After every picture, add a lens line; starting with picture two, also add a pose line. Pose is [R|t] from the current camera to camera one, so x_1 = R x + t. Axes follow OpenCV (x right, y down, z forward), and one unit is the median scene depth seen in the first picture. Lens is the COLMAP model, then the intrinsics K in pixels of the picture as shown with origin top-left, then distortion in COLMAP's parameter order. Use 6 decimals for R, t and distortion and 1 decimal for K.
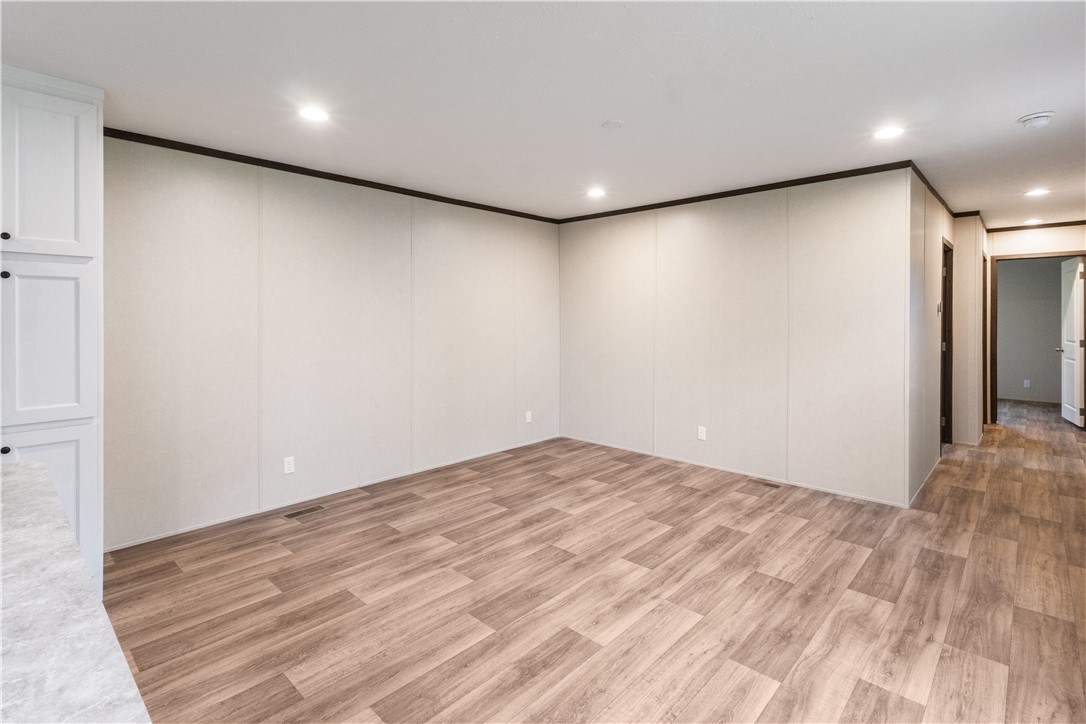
lens RADIAL K [[522.4, 0, 536.7], [0, 522.4, 310.9], [0, 0, 1]] dist [0.001054, 0.001008]
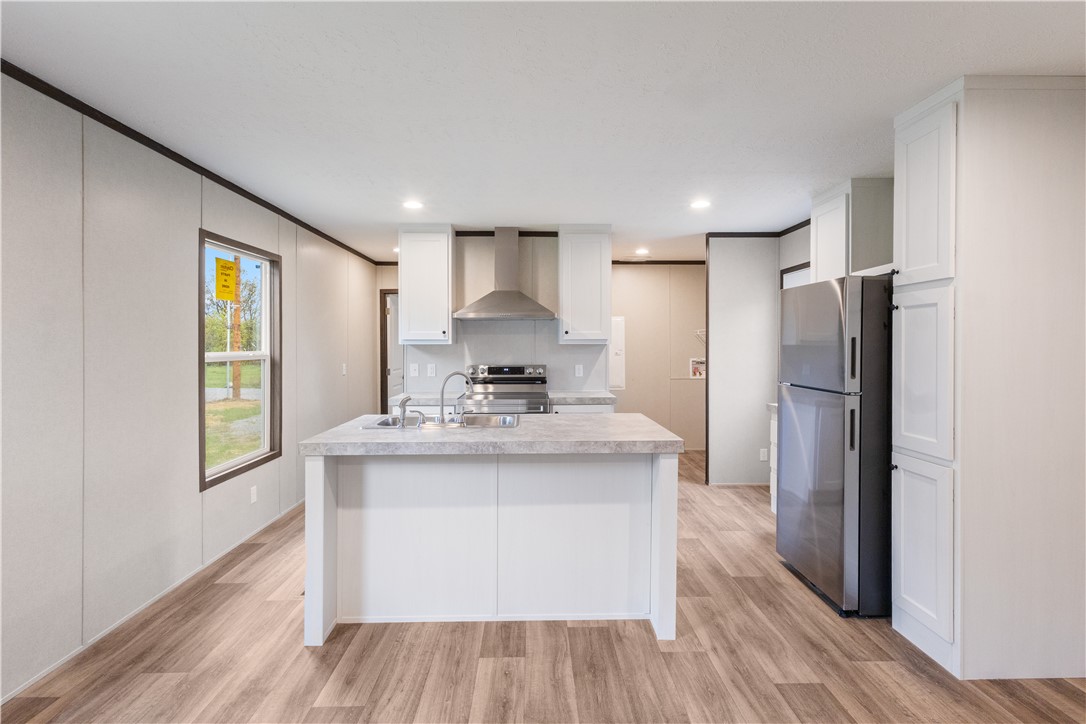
lens RADIAL K [[506.7, 0, 540.5], [0, 506.7, 345.9], [0, 0, 1]] dist [-0.000891, -0.000195]
pose [[-0.711335, 0.002125, -0.702850, 0.228655], [0.007705, 0.999959, -0.004774, 0.010123], [0.702811, -0.008811, -0.711322, 1.110811]]
